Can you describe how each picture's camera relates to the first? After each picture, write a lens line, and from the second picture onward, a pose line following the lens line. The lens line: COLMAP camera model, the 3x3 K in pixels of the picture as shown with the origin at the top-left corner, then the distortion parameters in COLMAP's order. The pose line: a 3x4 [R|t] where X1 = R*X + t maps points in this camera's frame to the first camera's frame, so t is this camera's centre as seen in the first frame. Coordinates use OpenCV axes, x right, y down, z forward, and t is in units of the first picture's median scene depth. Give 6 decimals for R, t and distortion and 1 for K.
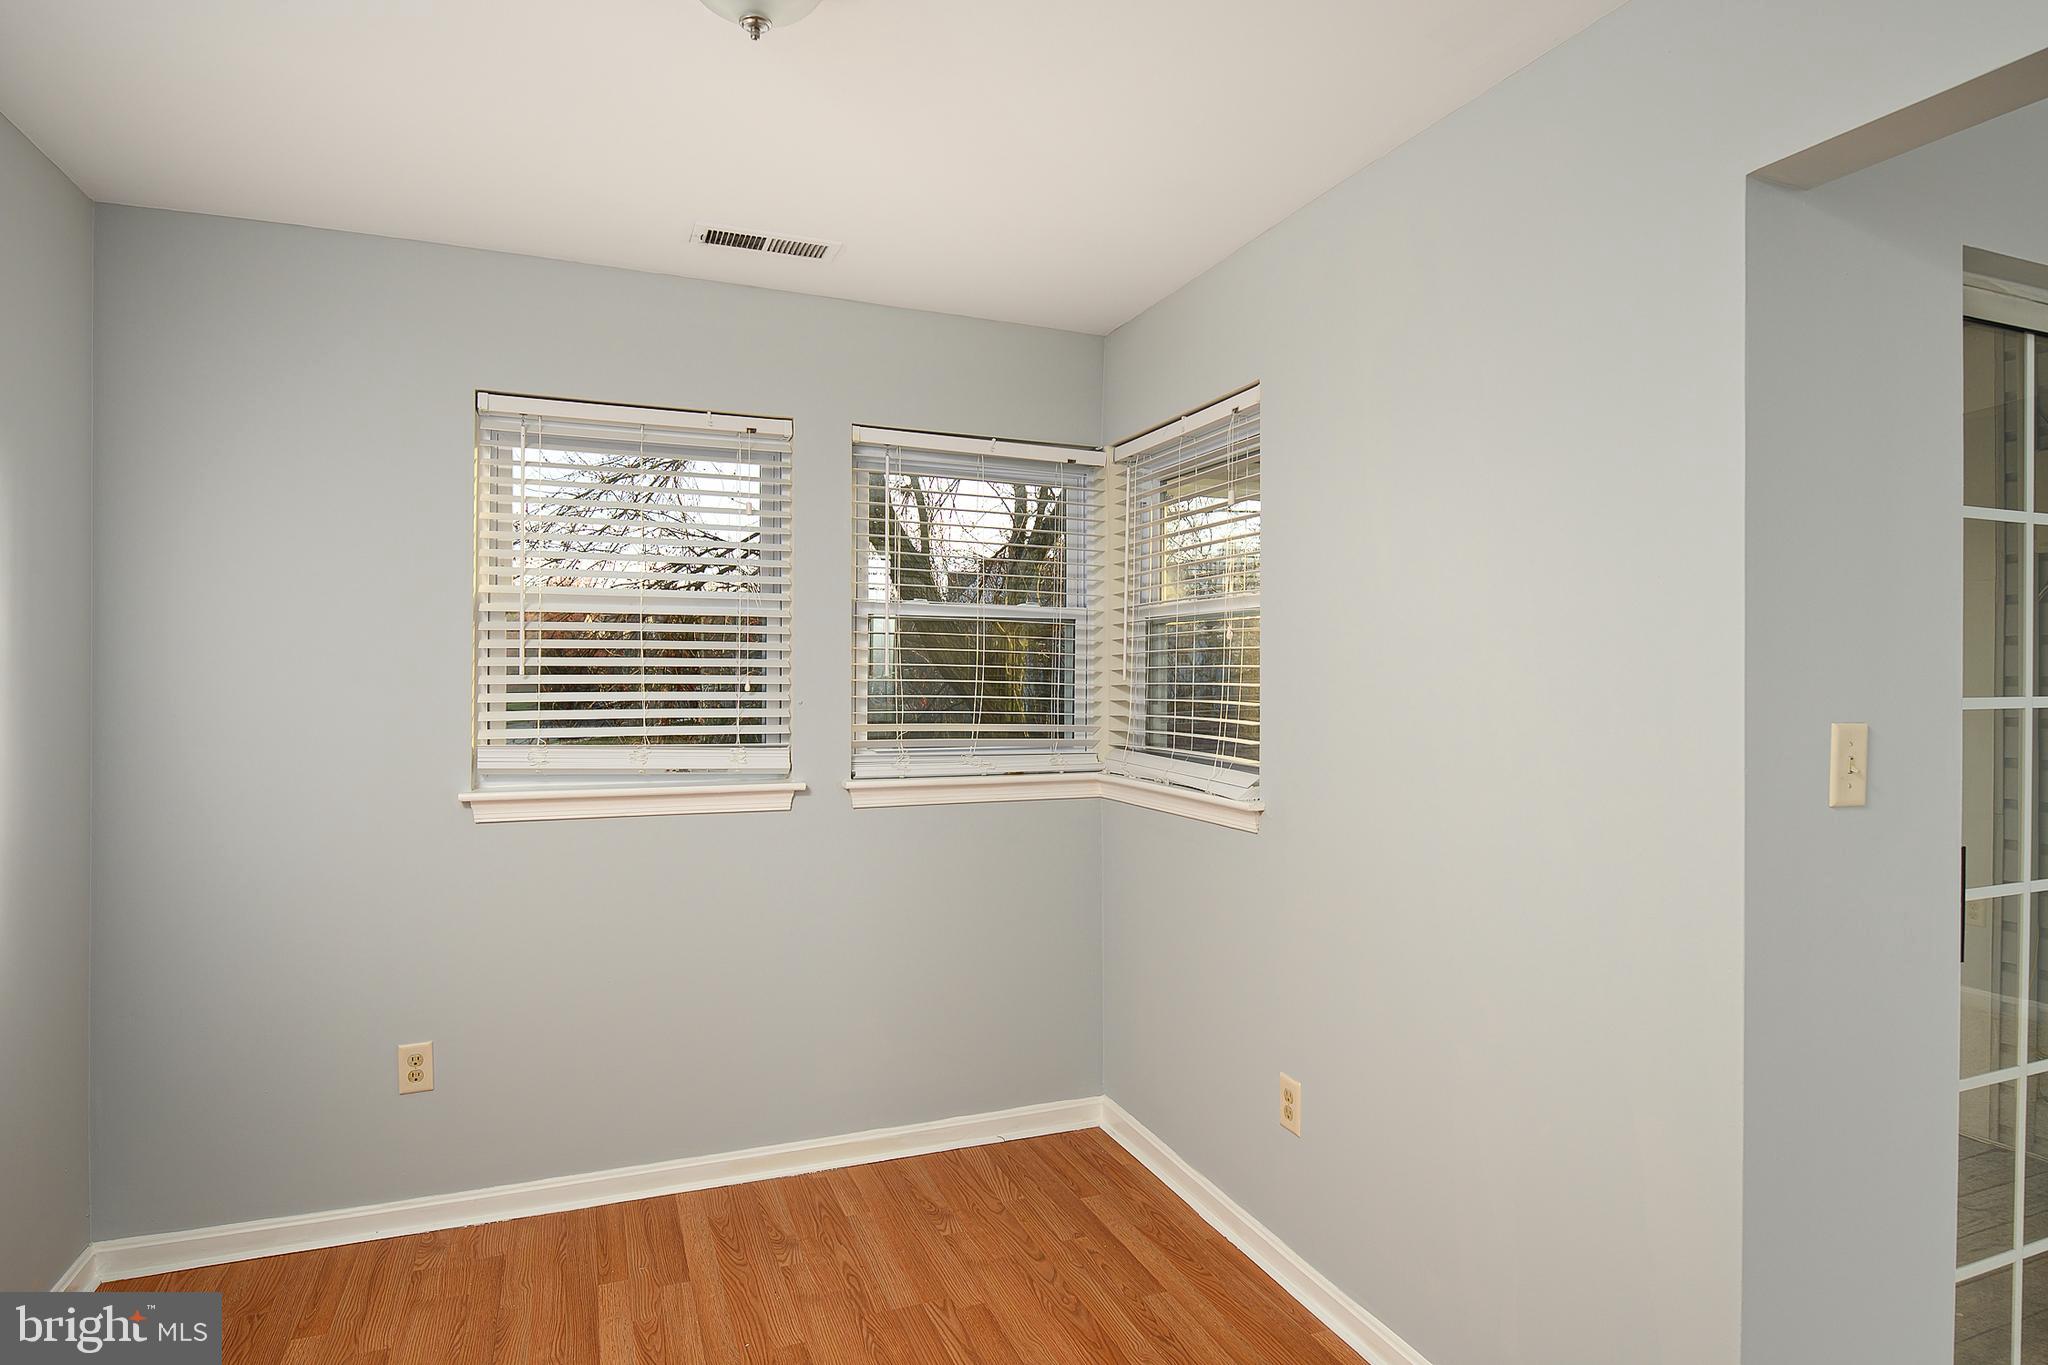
lens RADIAL K [[1119.3, 0, 1022.7], [0, 1119.3, 672.1], [0, 0, 1]] dist [0.000858, -0.000846]
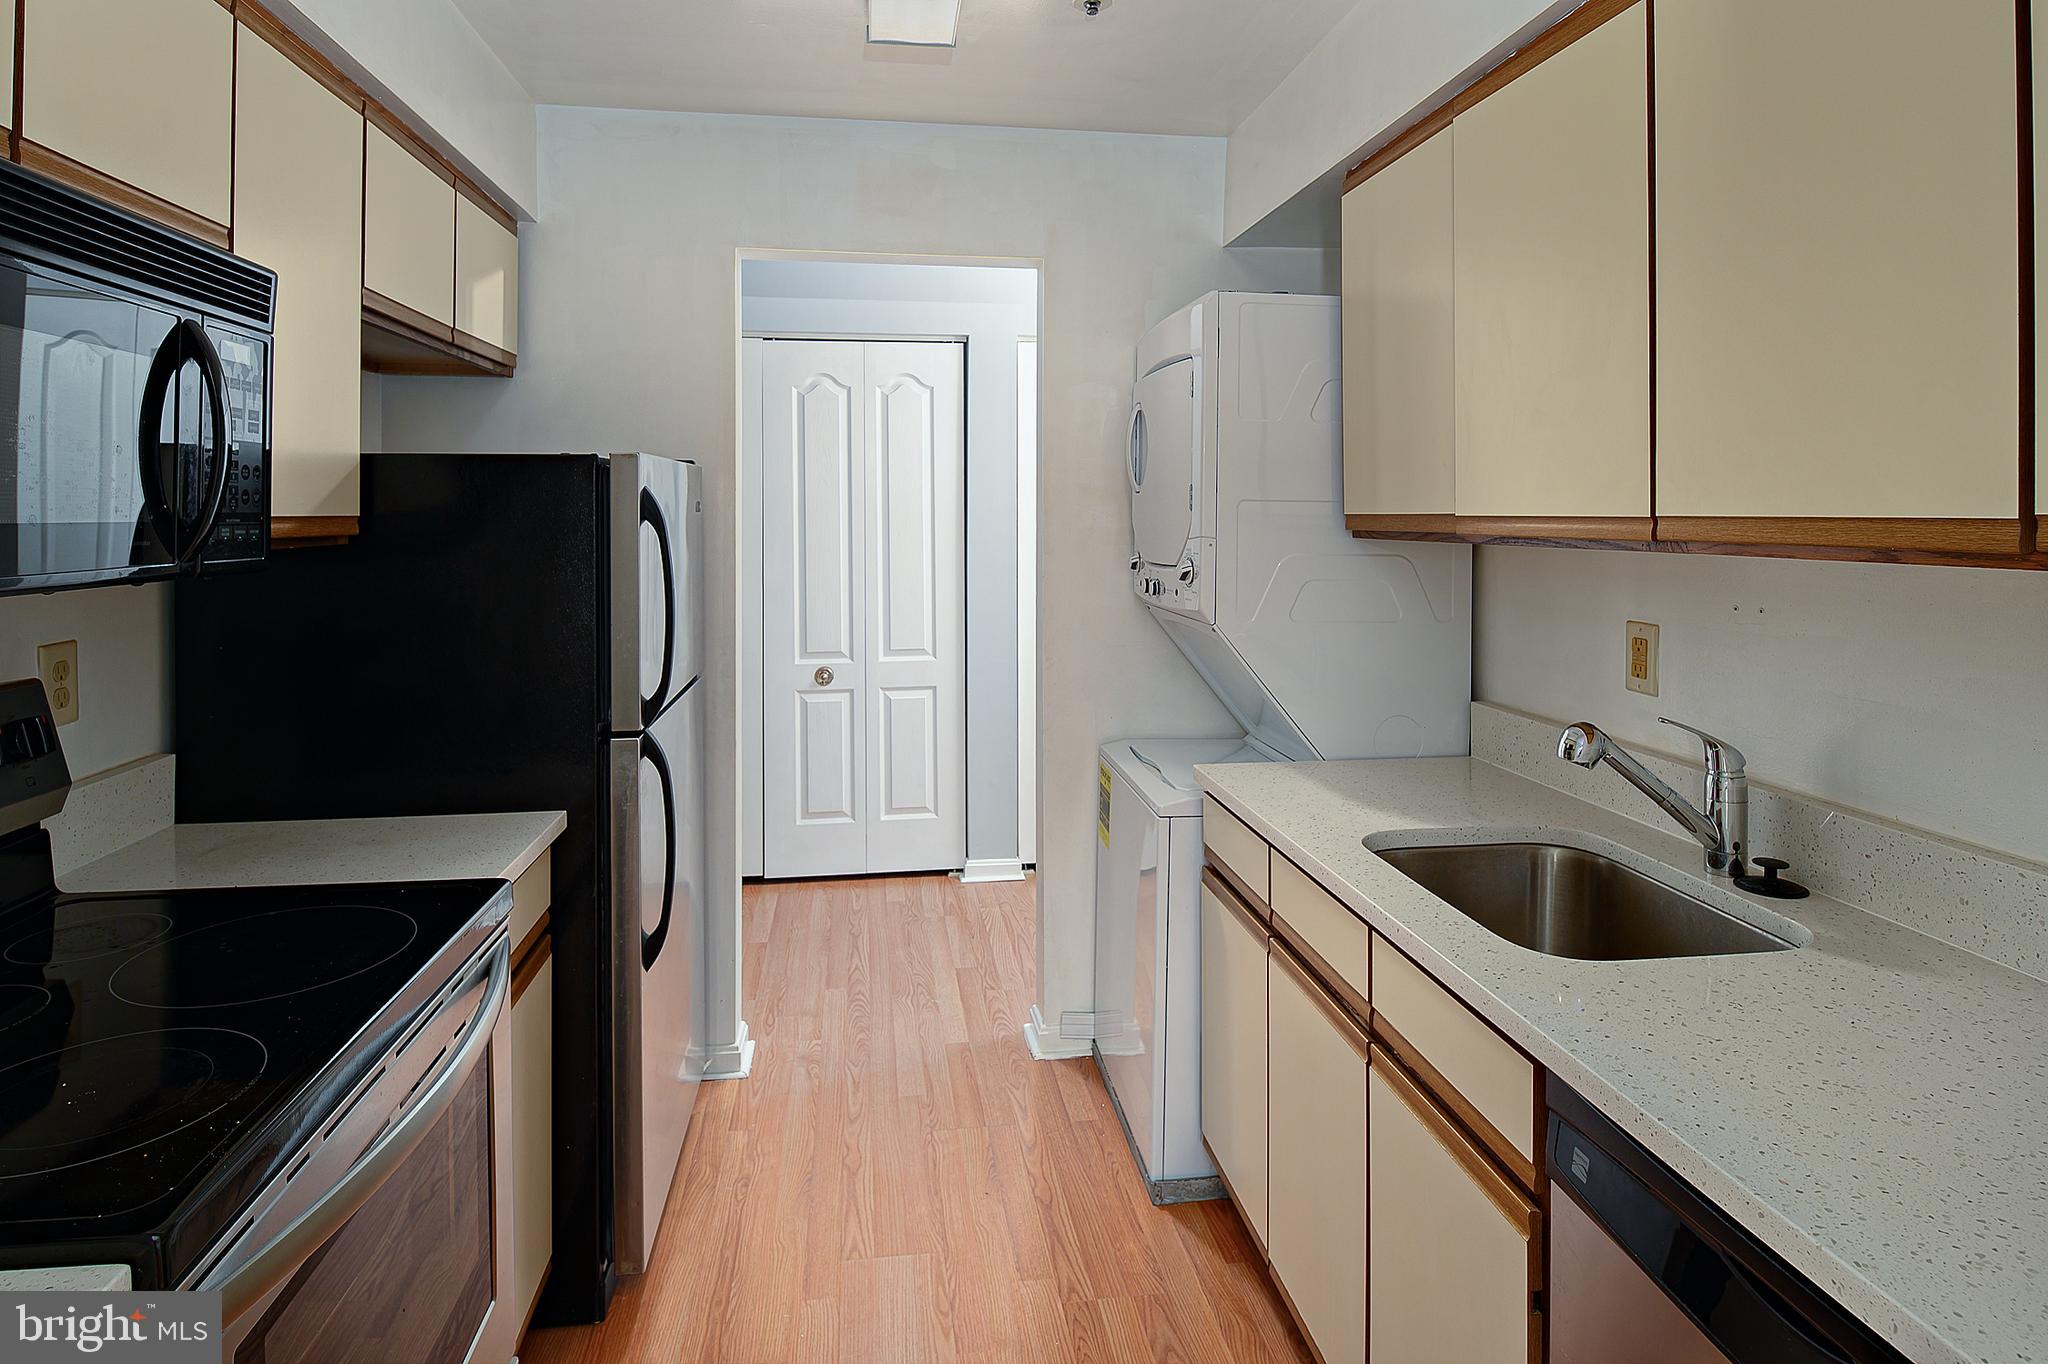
lens RADIAL K [[1119.3, 0, 1022.7], [0, 1119.3, 671.6], [0, 0, 1]] dist [0.000858, -0.000846]
pose [[-0.971296, -0.063050, 0.229365, -0.598660], [-0.031324, 0.989738, 0.139421, -0.013411], [-0.235802, 0.128235, -0.963303, 1.827420]]
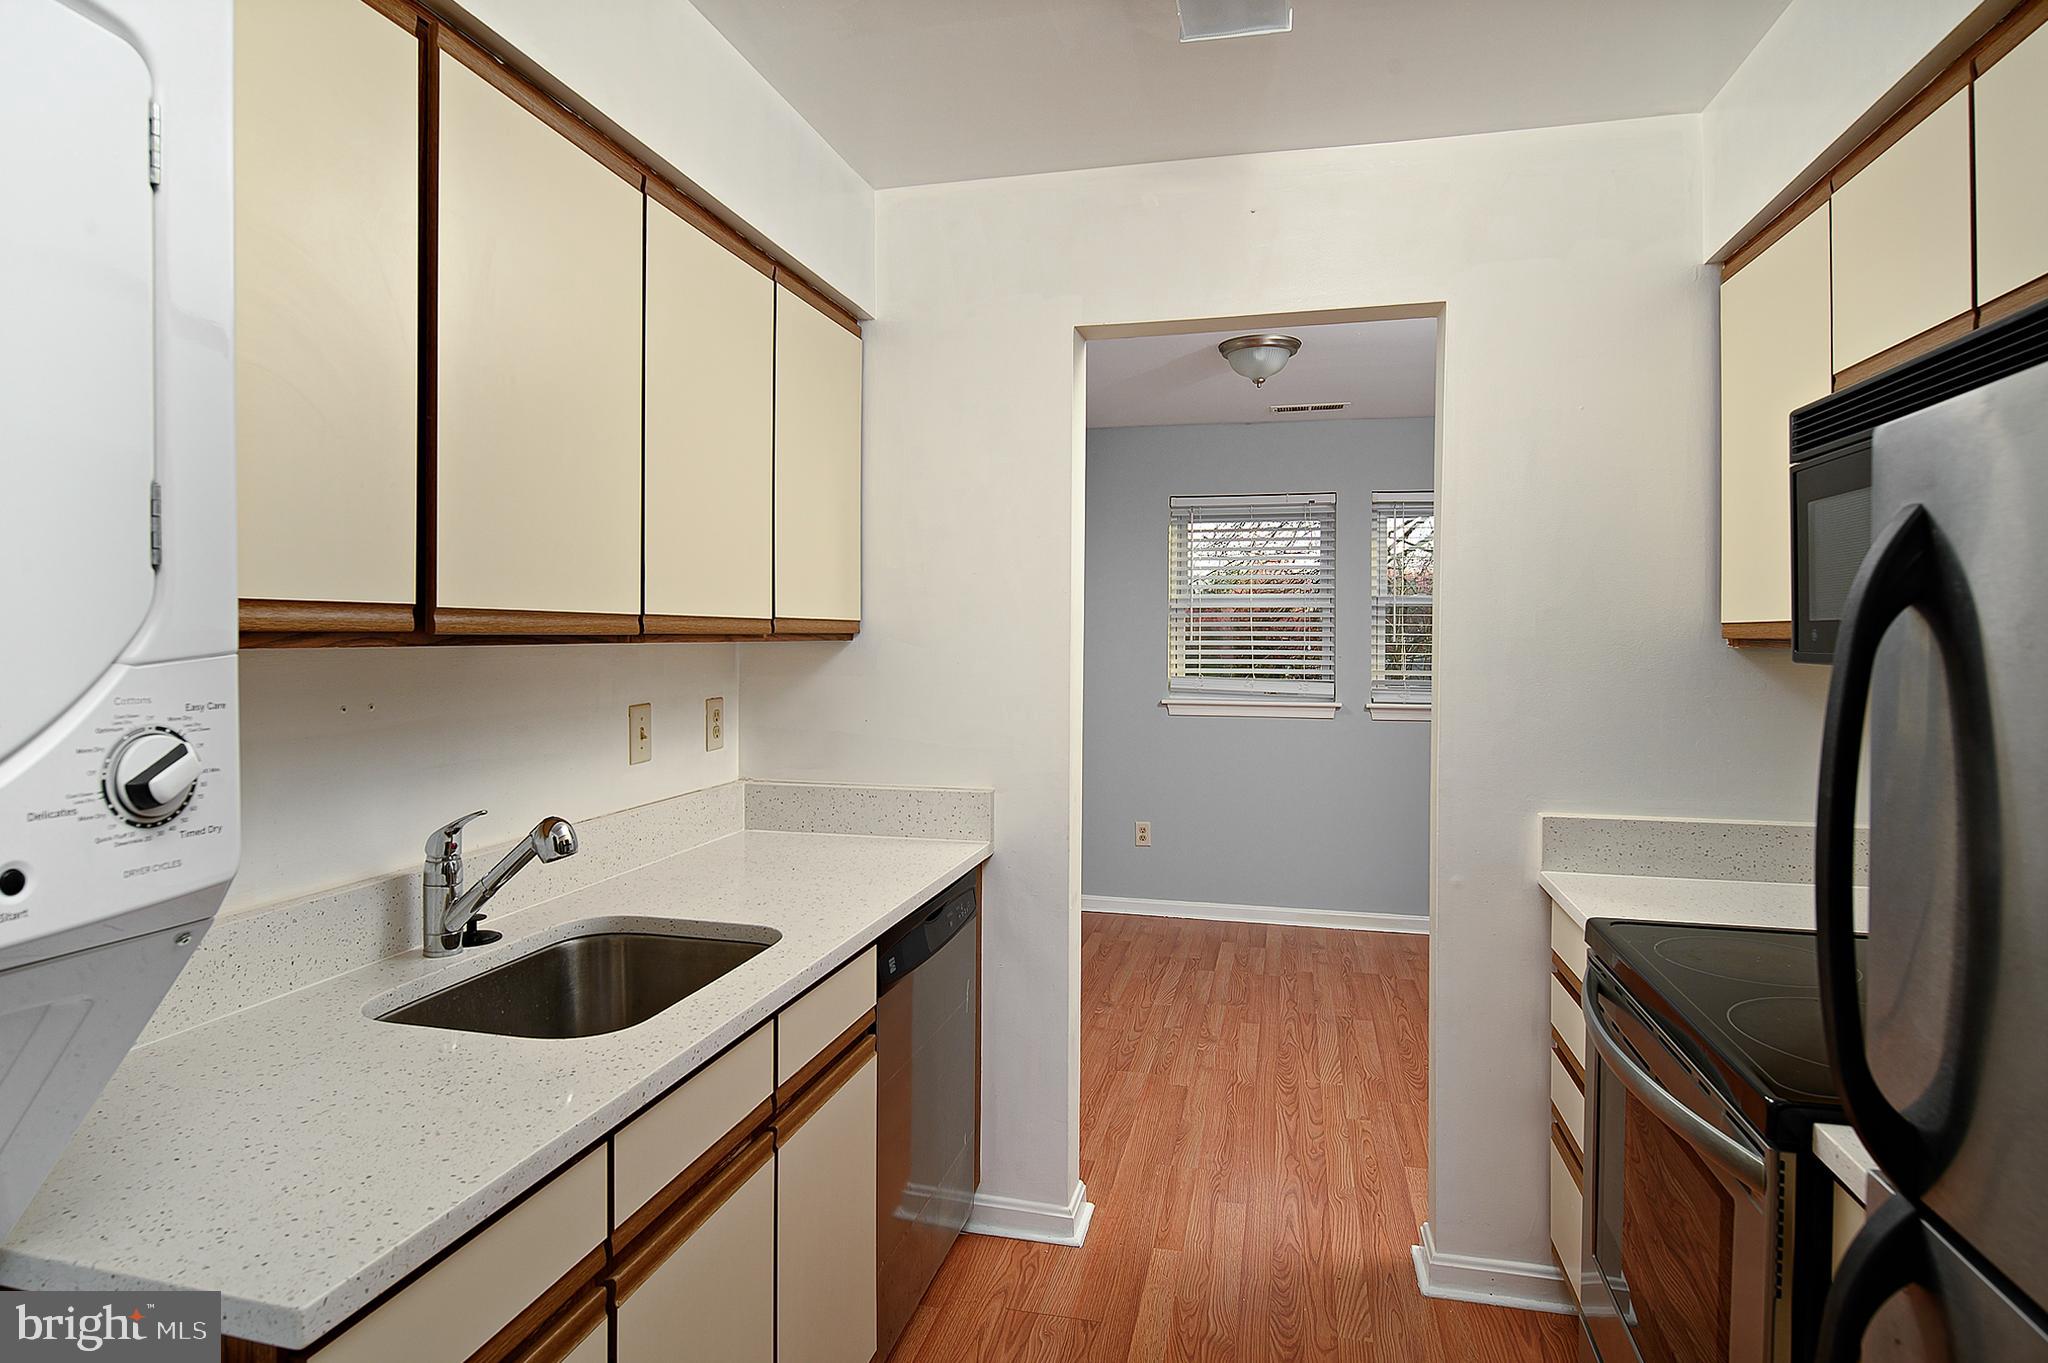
lens RADIAL K [[1115.9, 0, 1029.5], [0, 1115.9, 636.6], [0, 0, 1]] dist [0.001566, 0.000059]
pose [[0.819733, -0.002219, -0.572741, 0.427972], [-0.002675, 0.999967, -0.007702, 0.011740], [0.572739, 0.007846, 0.819700, -0.743871]]
